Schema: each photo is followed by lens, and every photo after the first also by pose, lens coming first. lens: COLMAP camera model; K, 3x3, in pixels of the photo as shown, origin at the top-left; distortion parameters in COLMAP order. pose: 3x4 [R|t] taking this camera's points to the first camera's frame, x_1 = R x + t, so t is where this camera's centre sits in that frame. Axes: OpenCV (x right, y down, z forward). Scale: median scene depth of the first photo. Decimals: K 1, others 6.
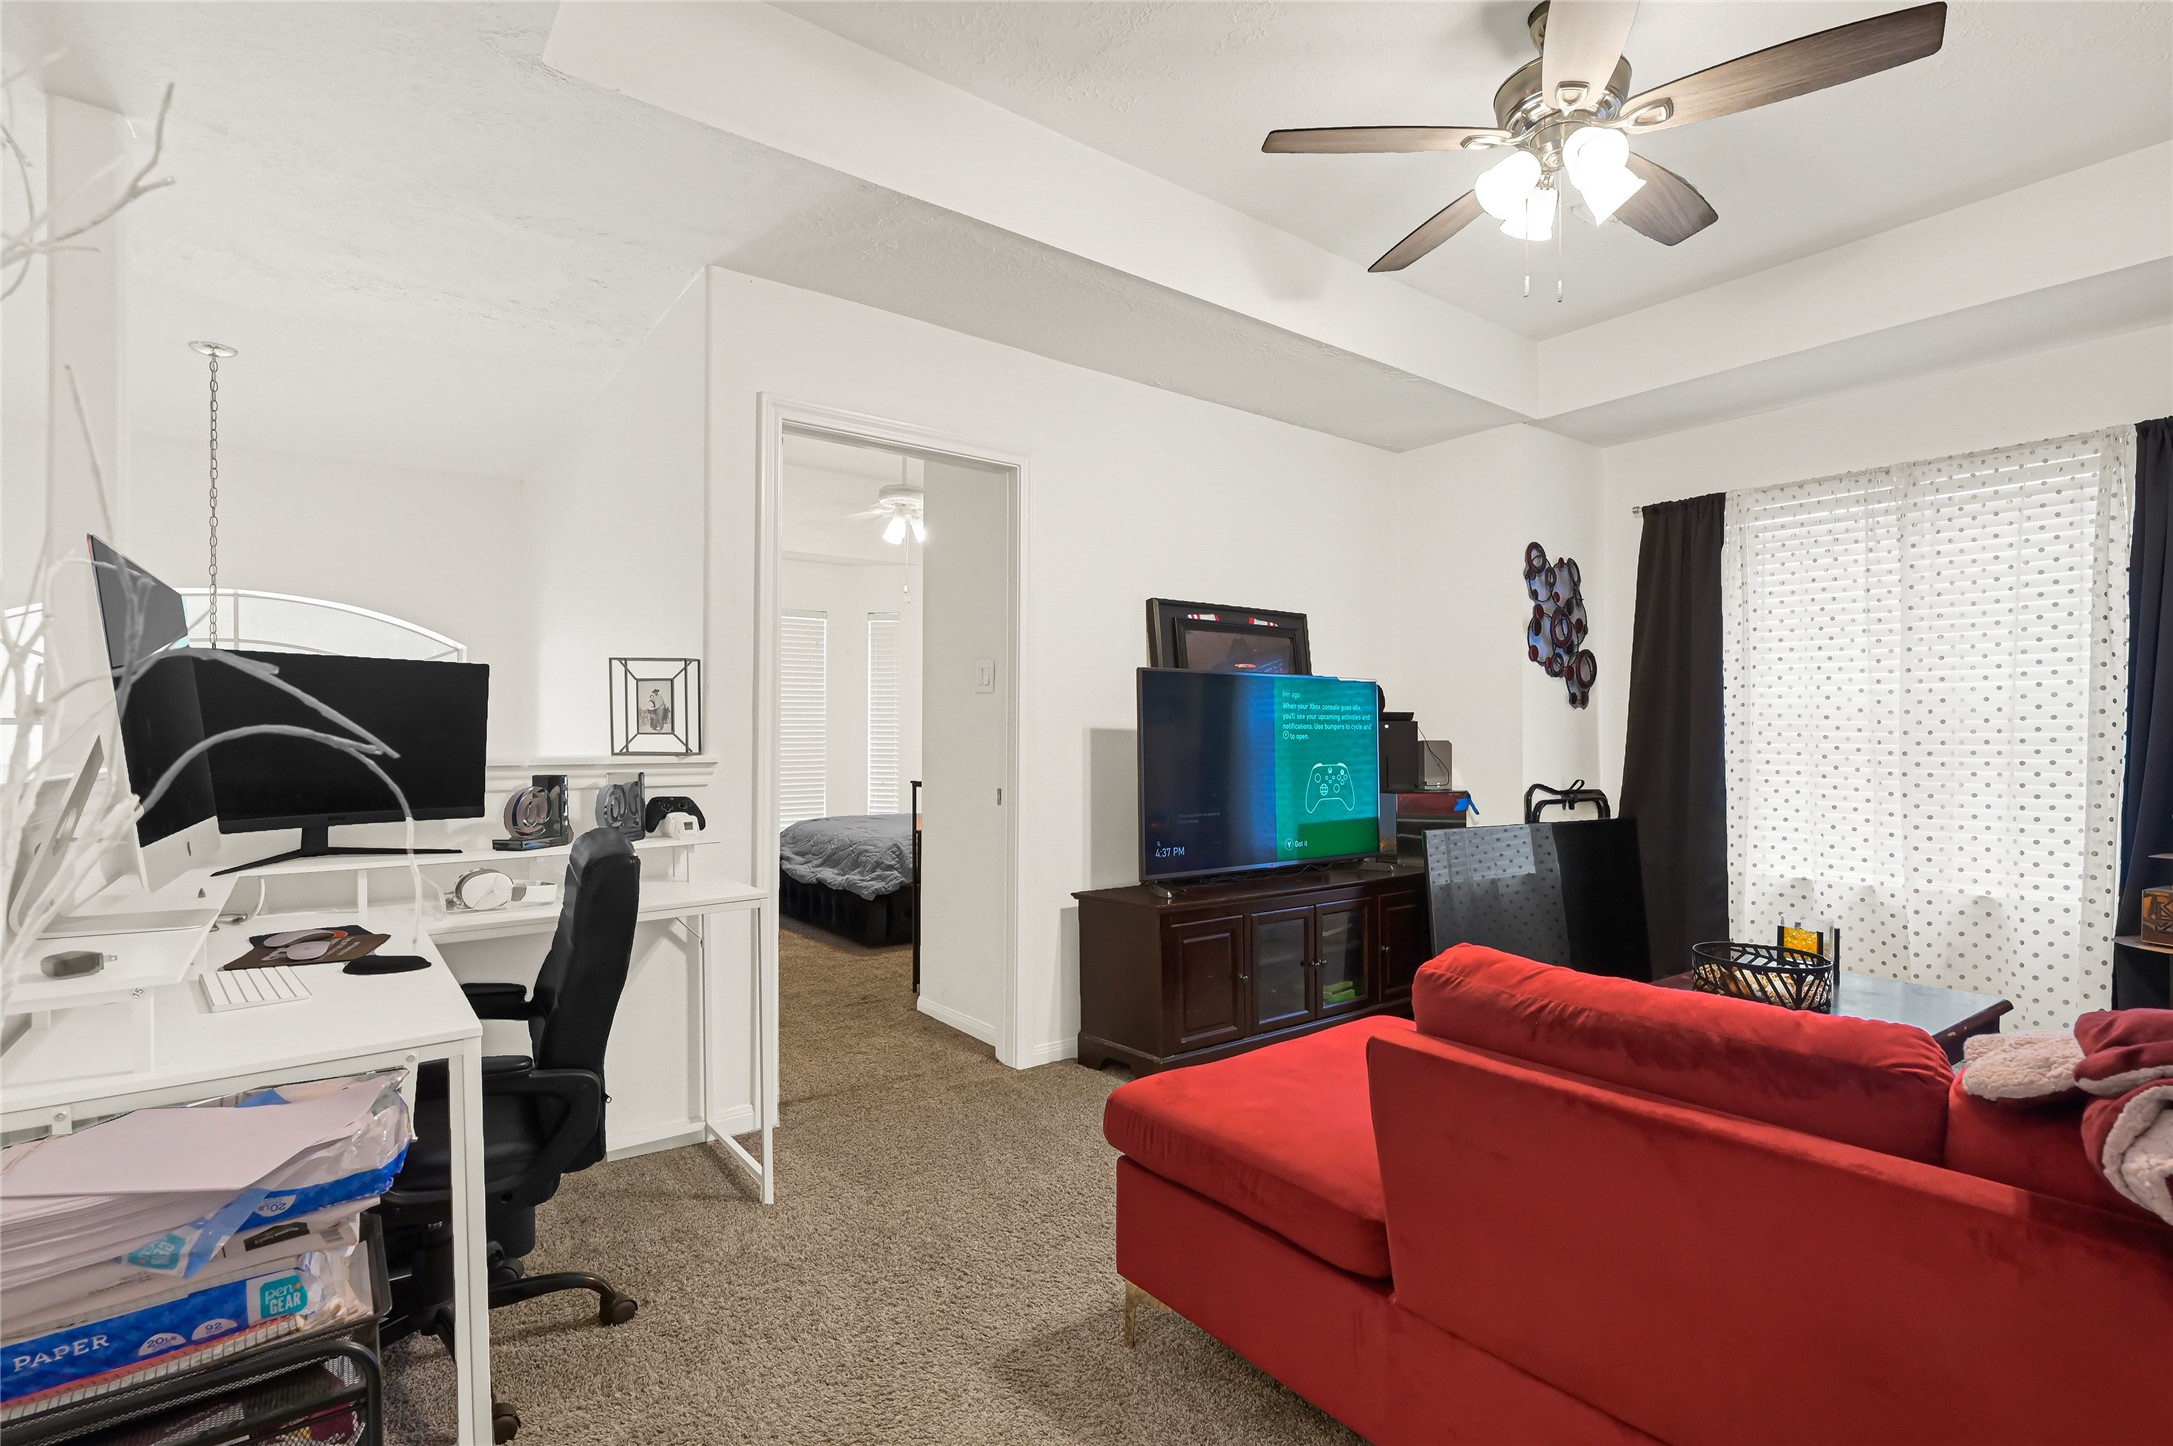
lens RADIAL K [[1012.8, 0, 1099.8], [0, 1012.8, 735.0], [0, 0, 1]] dist [-0.001996, -0.000219]
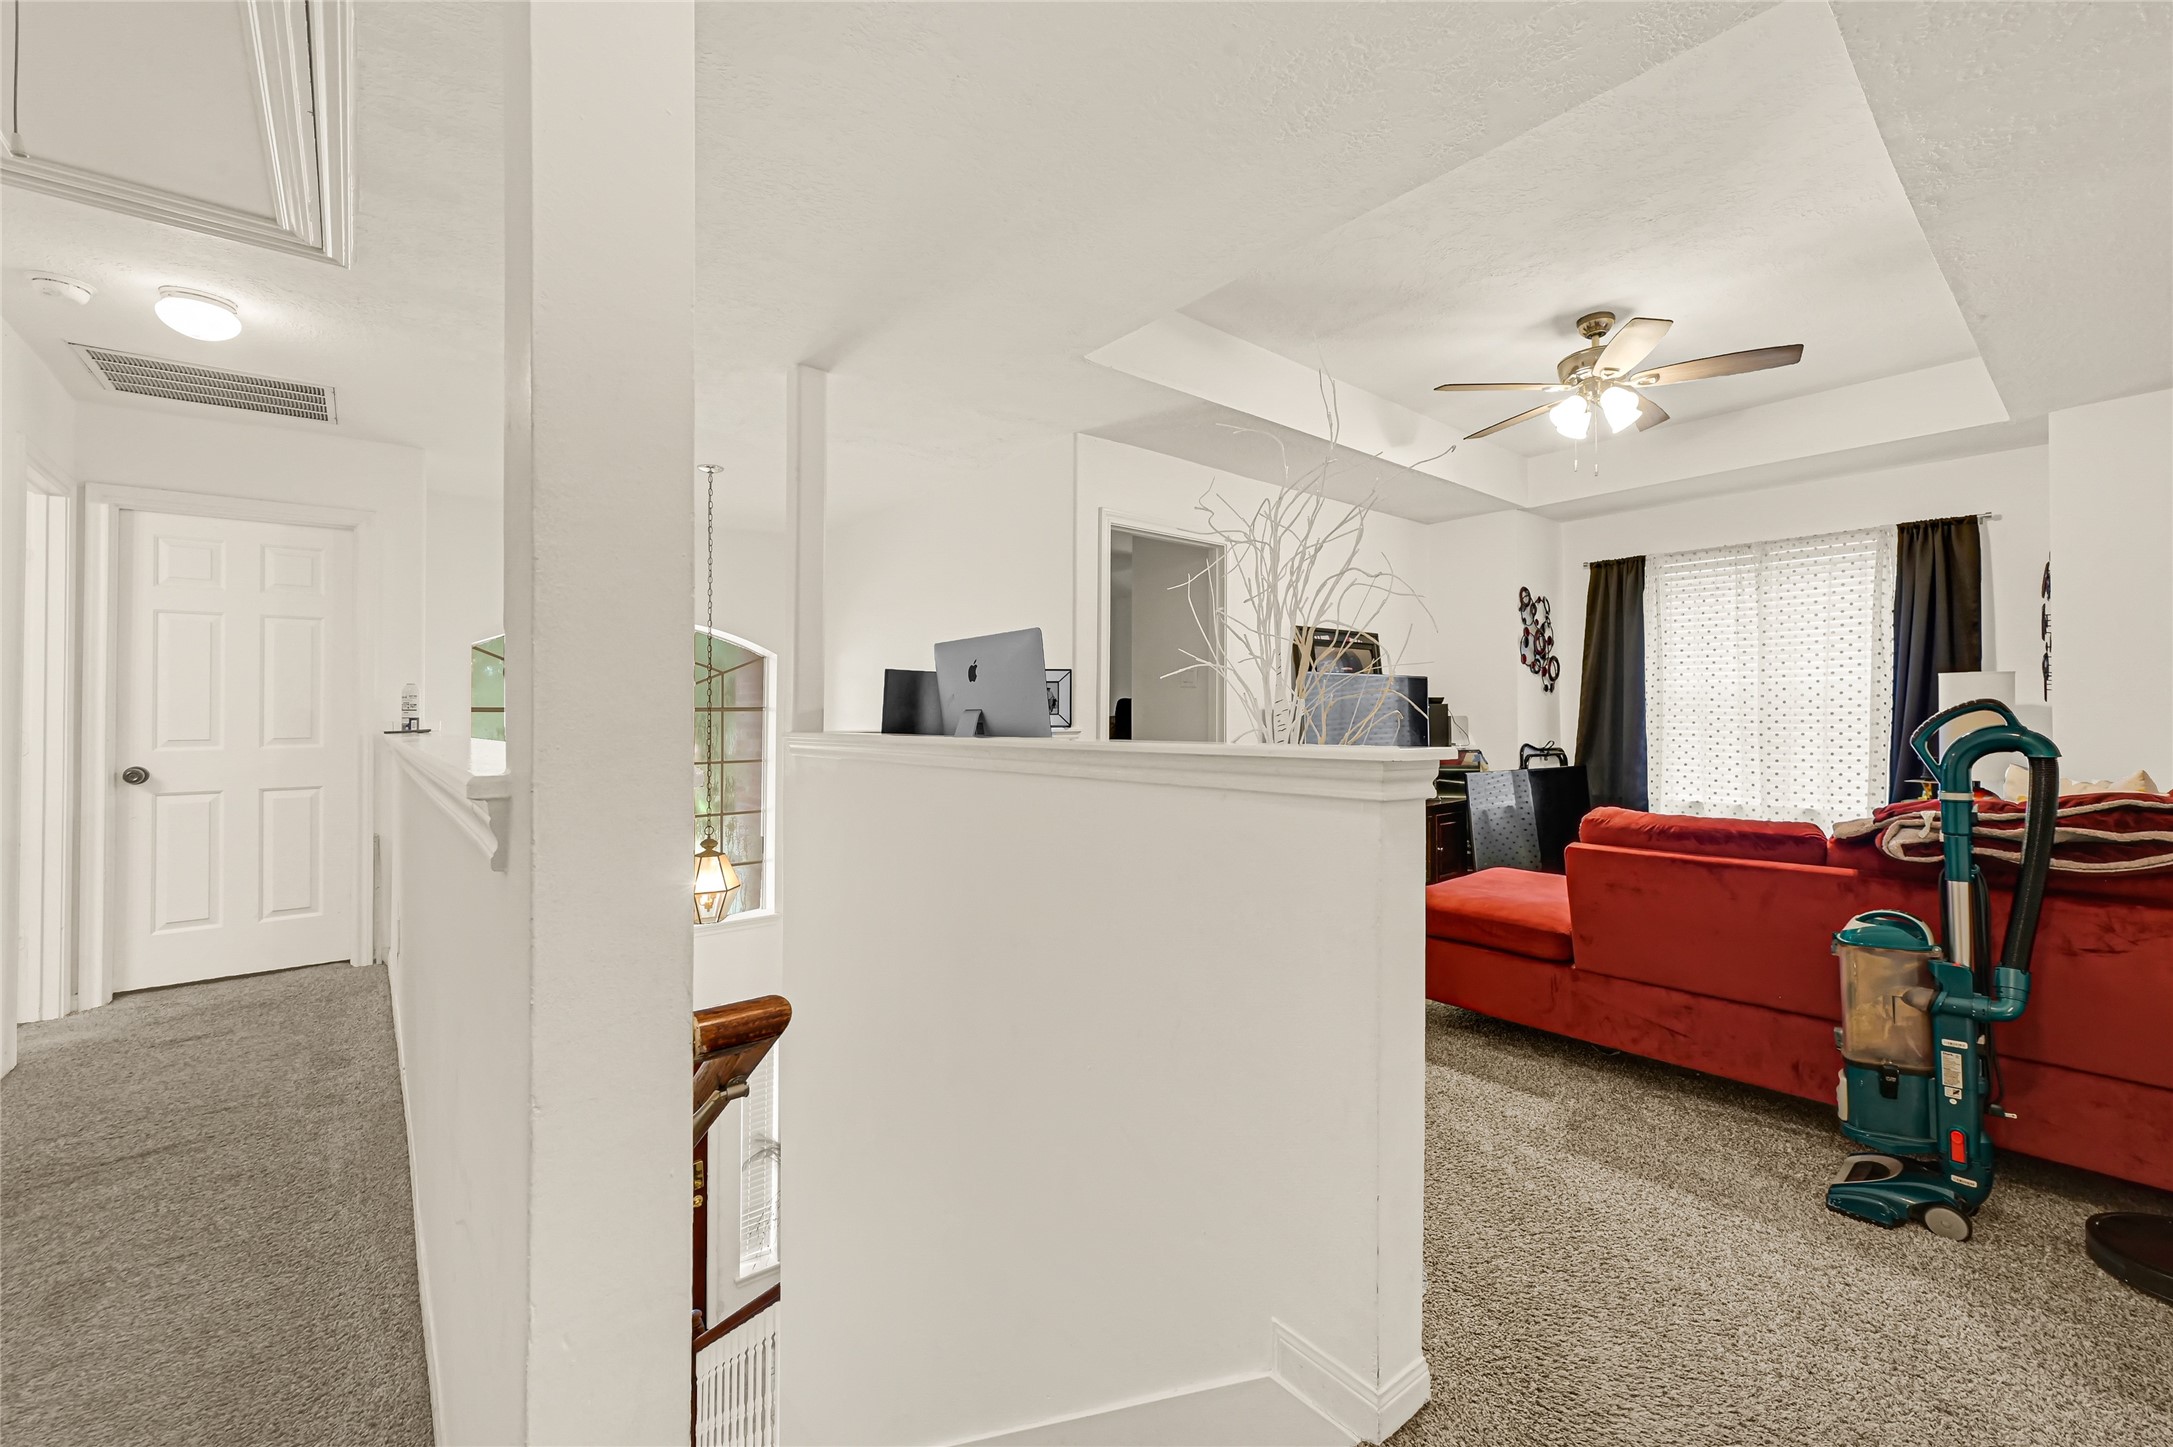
lens RADIAL K [[869.0, 0, 1093.3], [0, 869.0, 717.8], [0, 0, 1]] dist [0.000153, -0.000284]
pose [[0.998824, -0.007402, 0.047910, -0.336784], [0.007244, 0.999968, 0.003467, -0.000689], [-0.047934, -0.003116, 0.998846, -0.336143]]
